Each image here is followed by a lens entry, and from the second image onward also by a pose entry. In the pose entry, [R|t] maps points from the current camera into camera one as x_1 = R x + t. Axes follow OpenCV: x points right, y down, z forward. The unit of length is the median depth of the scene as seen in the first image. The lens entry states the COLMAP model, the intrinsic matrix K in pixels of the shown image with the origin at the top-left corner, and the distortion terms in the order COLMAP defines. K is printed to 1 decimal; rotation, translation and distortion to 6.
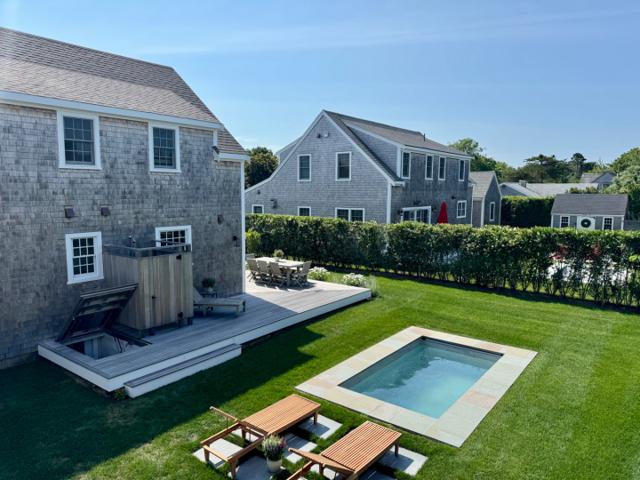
lens RADIAL K [[450.8, 0, 320.0], [0, 450.8, 240.0], [0, 0, 1]] dist [0.114730, -0.132445]
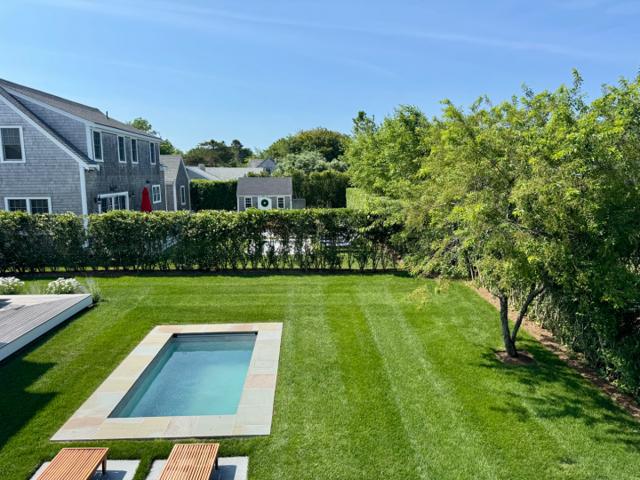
lens RADIAL K [[450.8, 0, 320.0], [0, 450.8, 240.0], [0, 0, 1]] dist [0.114730, -0.132445]
pose [[0.769536, -0.101219, 0.630531, -0.085038], [0.077169, 0.994863, 0.065524, -0.013672], [-0.633924, -0.001766, 0.773394, 0.059862]]
